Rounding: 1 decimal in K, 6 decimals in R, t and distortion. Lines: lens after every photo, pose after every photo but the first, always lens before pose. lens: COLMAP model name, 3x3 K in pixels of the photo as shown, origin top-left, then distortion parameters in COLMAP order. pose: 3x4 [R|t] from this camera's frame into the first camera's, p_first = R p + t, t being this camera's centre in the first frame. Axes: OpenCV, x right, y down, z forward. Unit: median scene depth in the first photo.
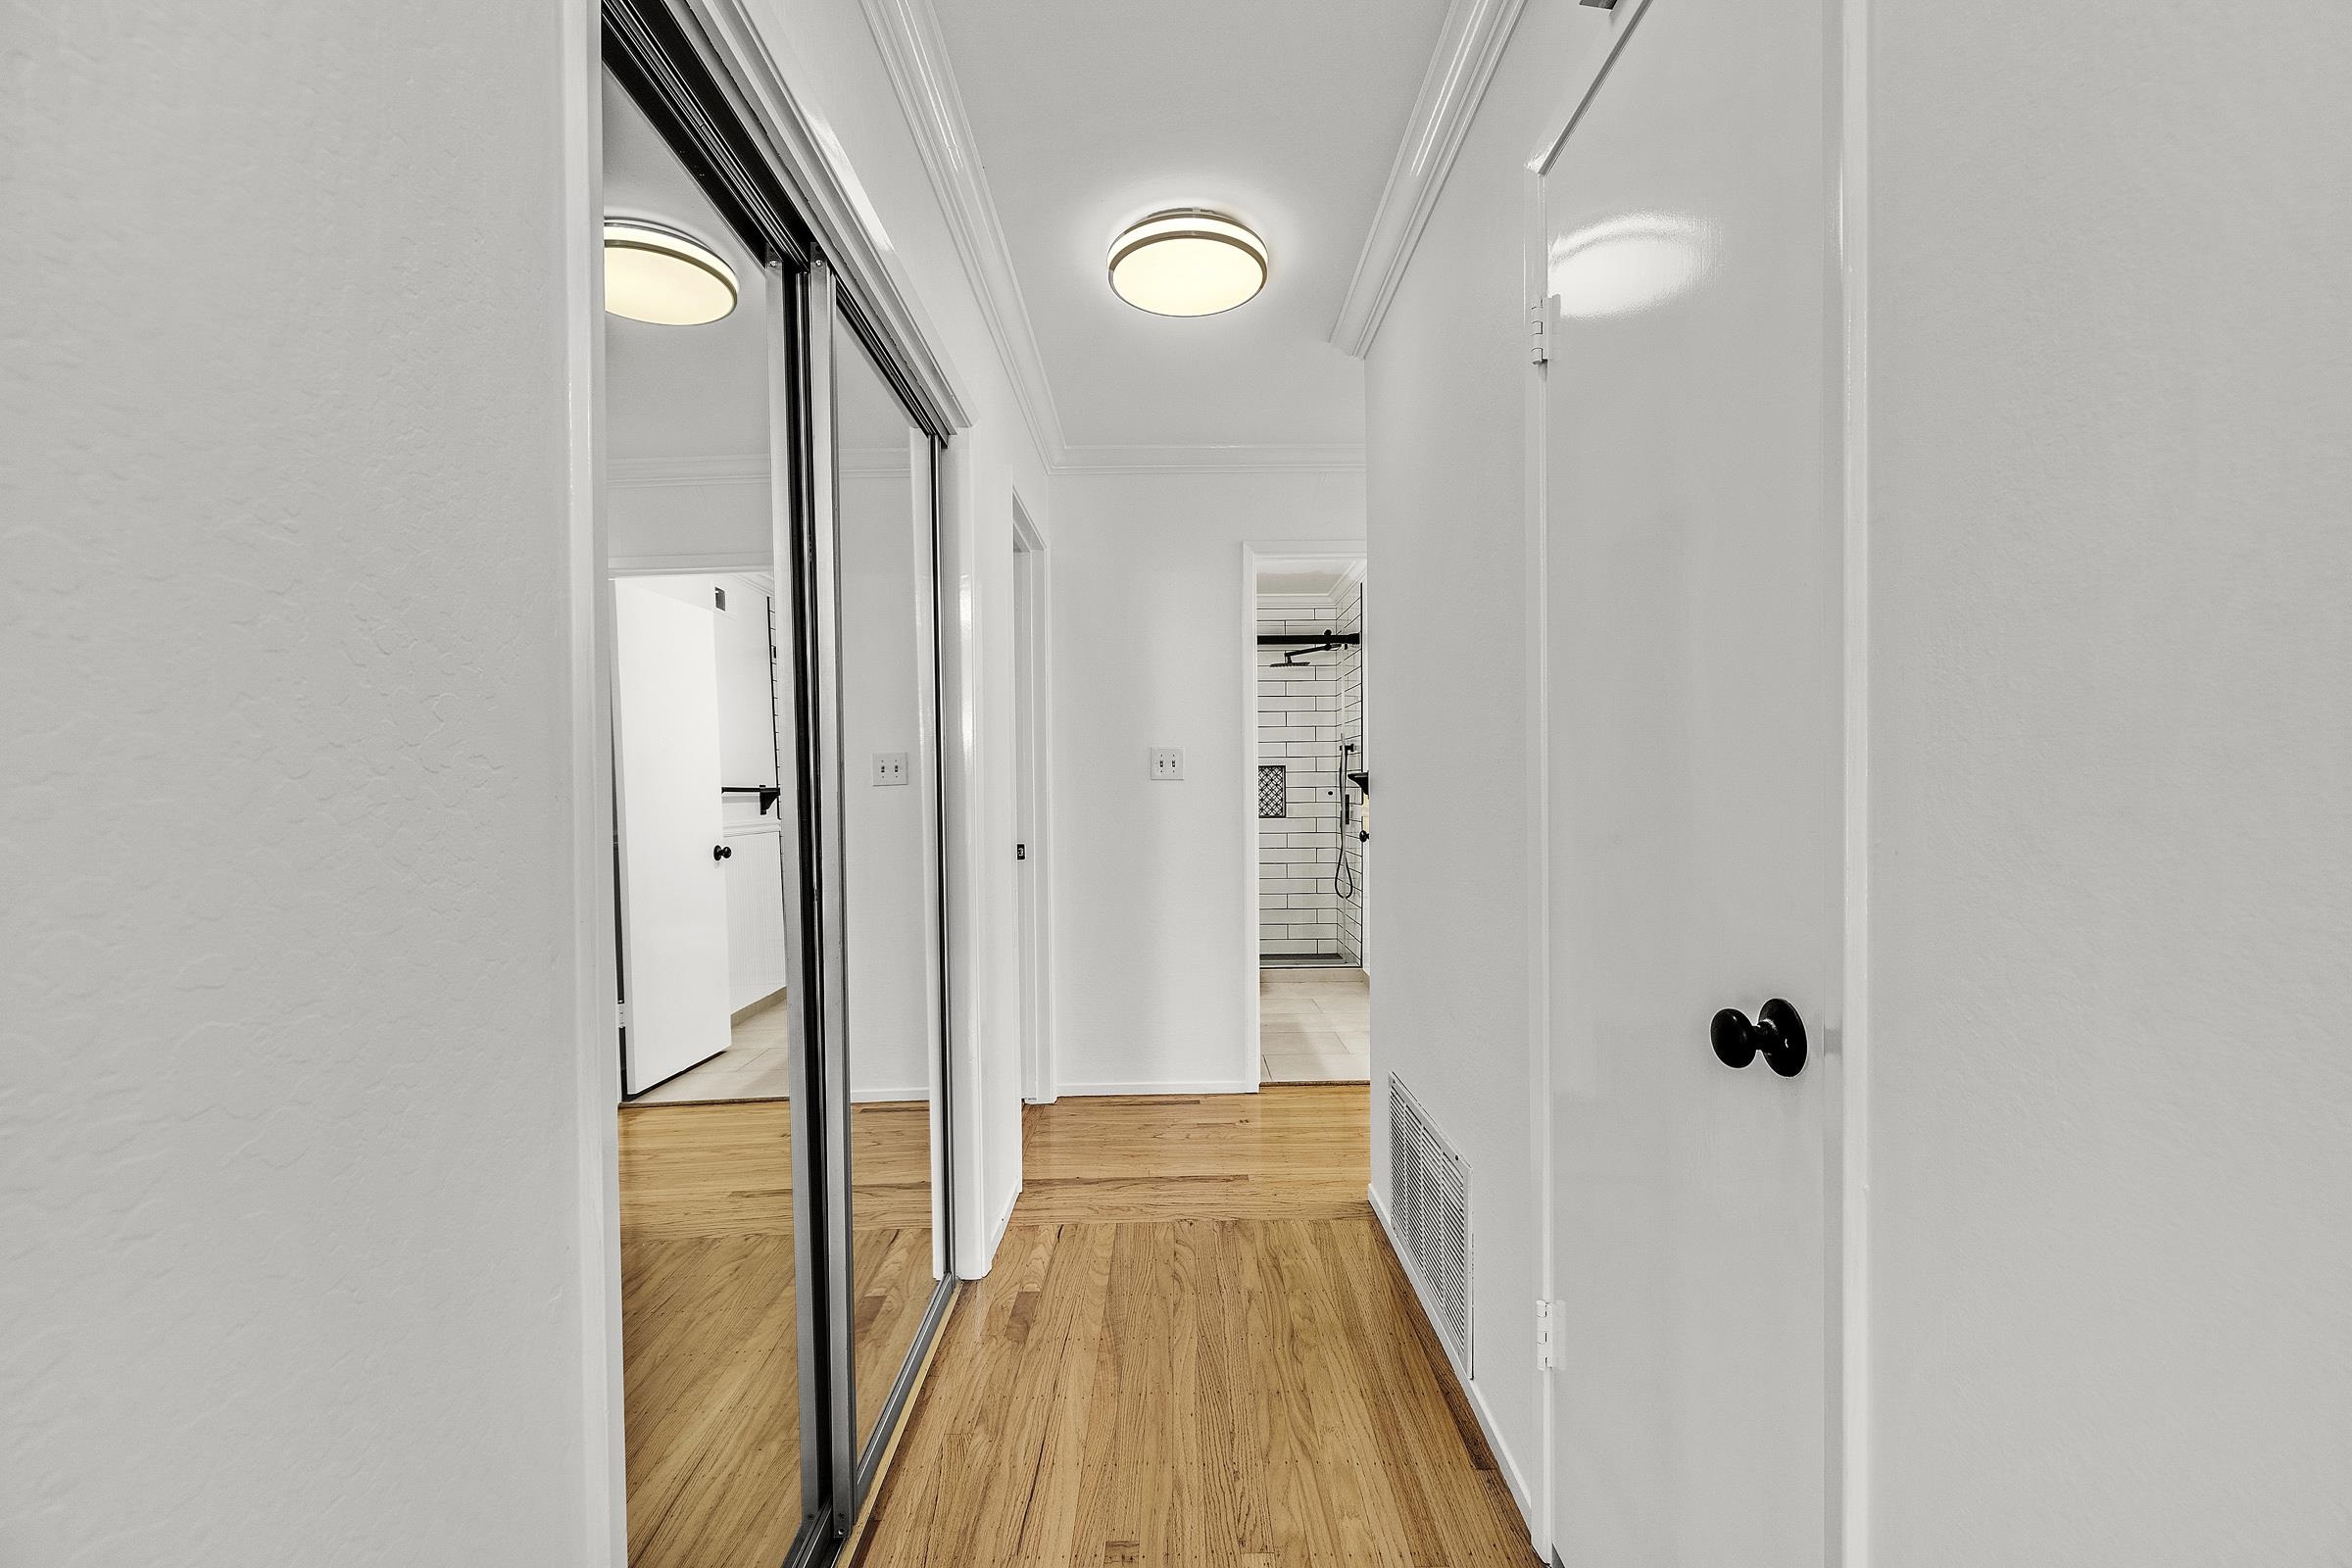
lens RADIAL K [[986.6, 0, 1179.4], [0, 986.6, 785.4], [0, 0, 1]] dist [-0.001460, 0.000084]
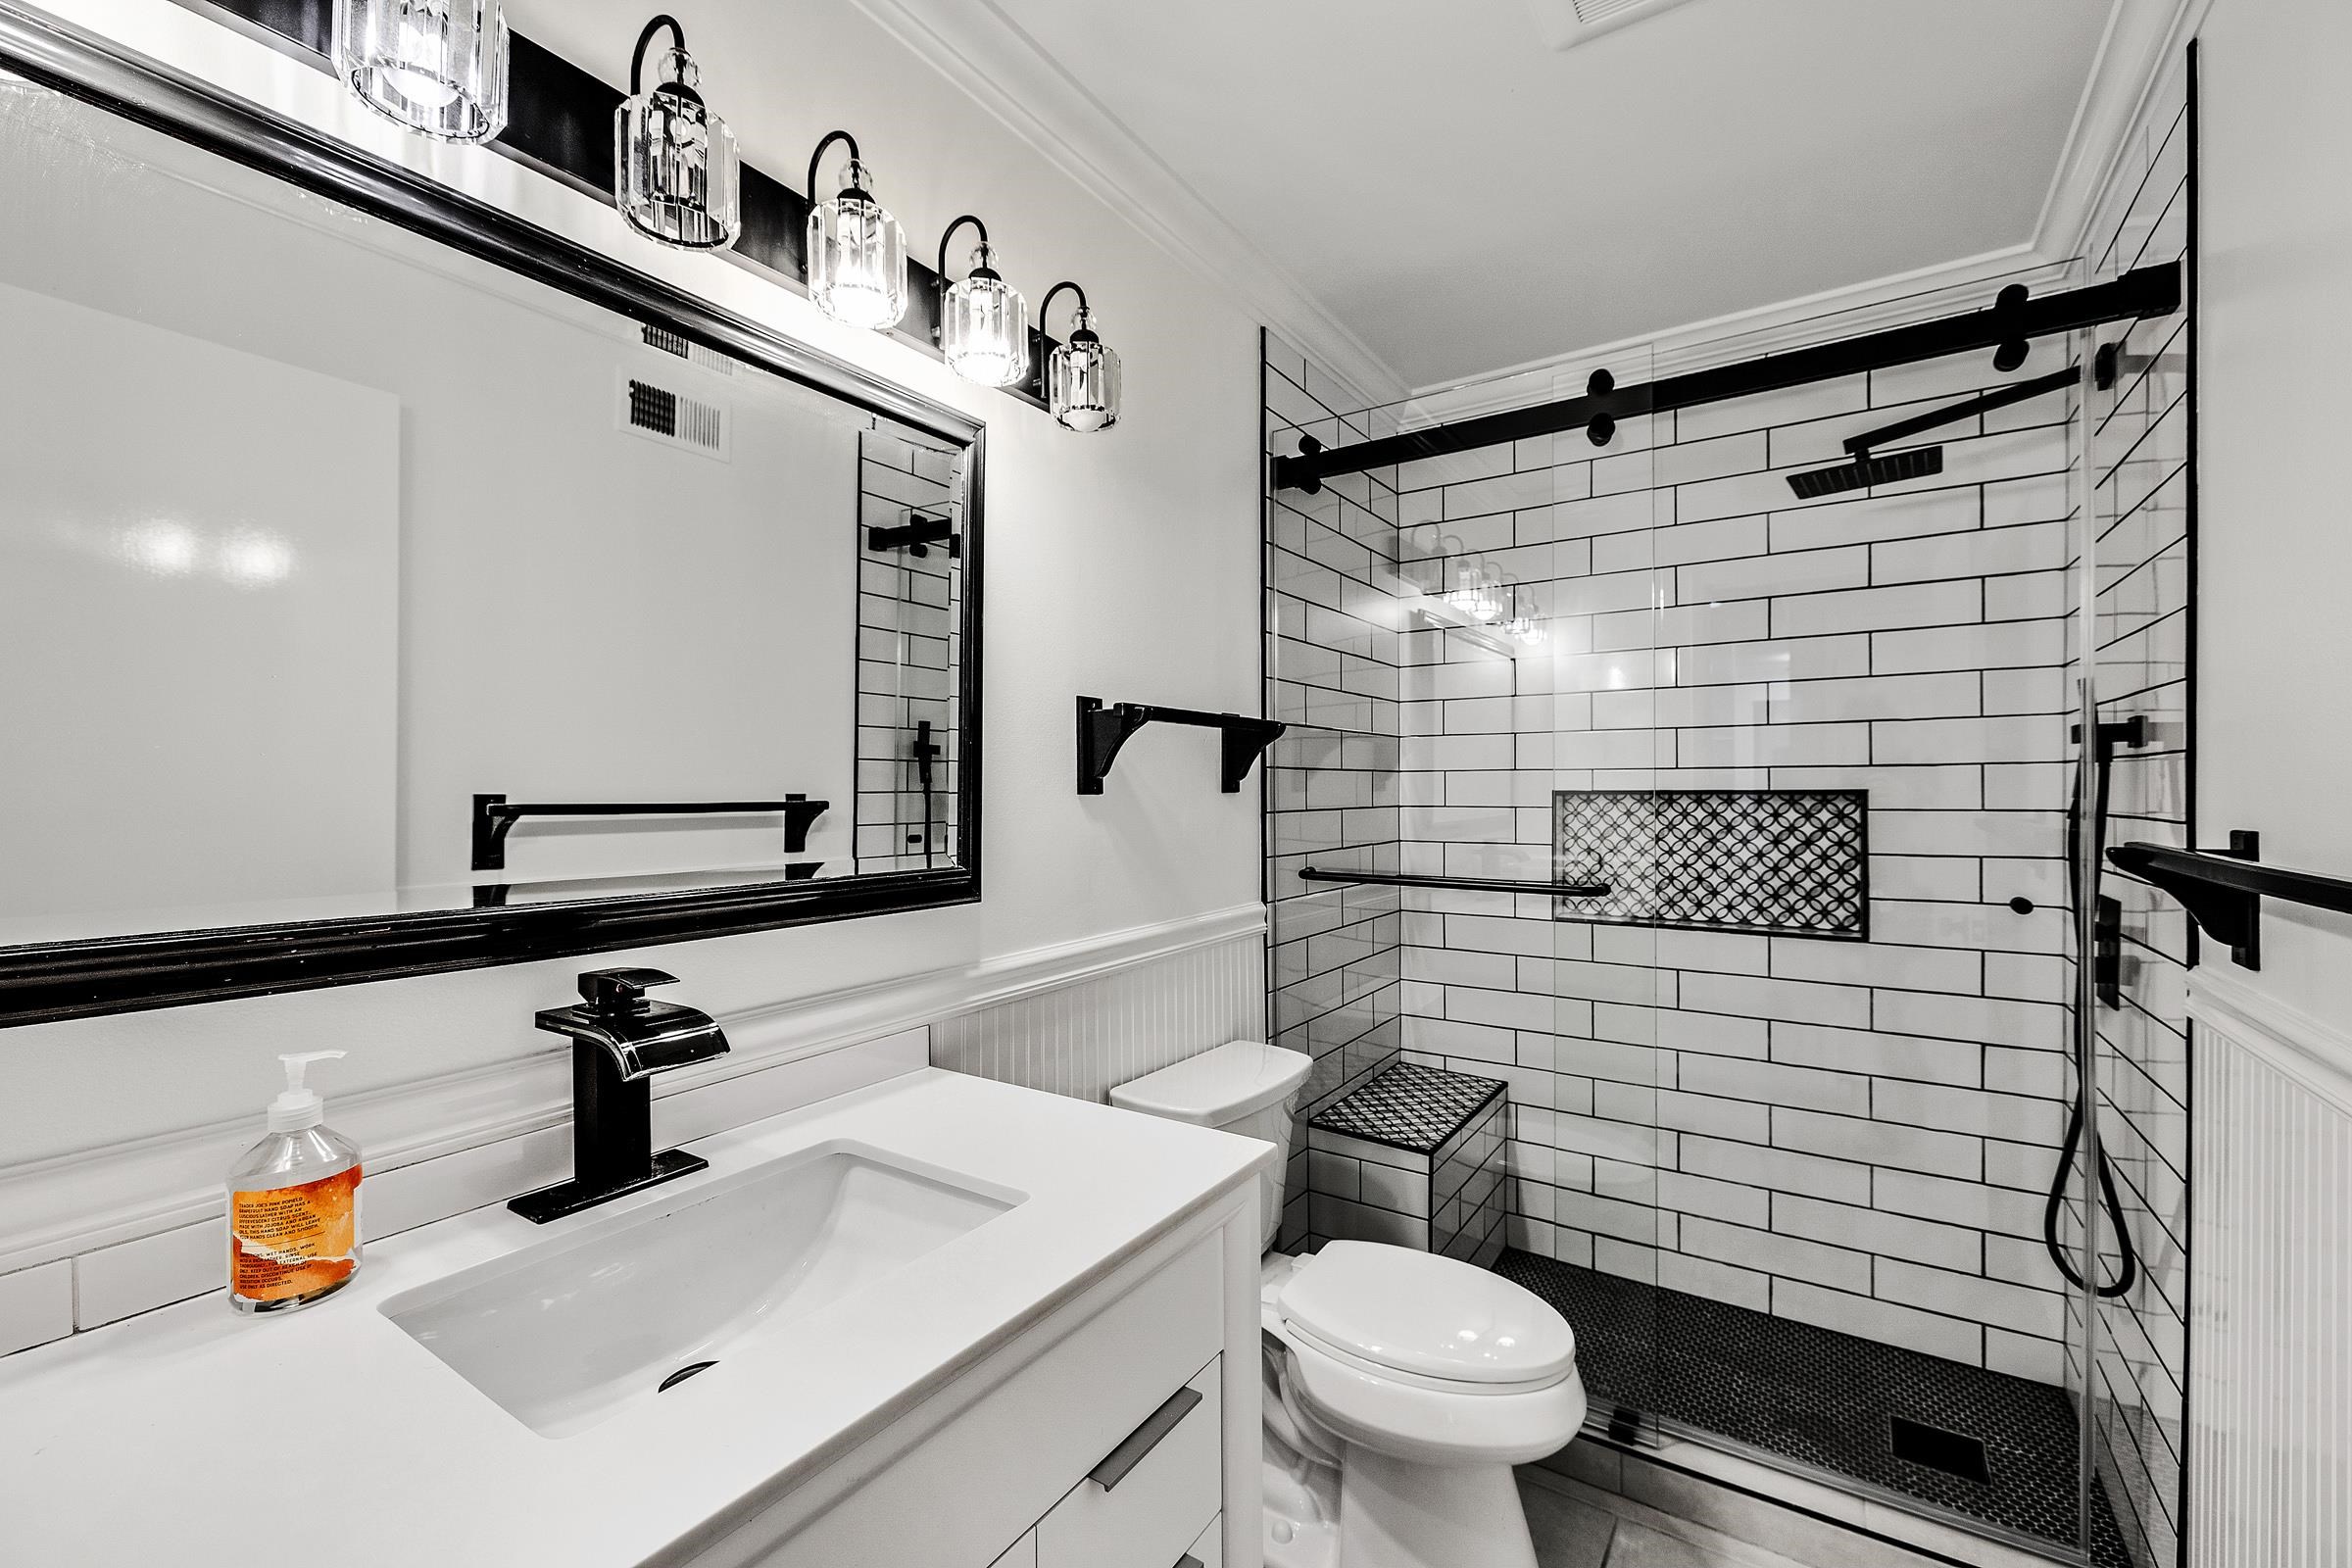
lens RADIAL K [[986.6, 0, 1171.6], [0, 986.6, 793.5], [0, 0, 1]] dist [-0.001460, 0.000084]
pose [[0.827565, 0.004187, -0.561355, 0.104165], [-0.004771, 0.999989, 0.000424, -0.018703], [0.561350, 0.002327, 0.827575, 0.605481]]
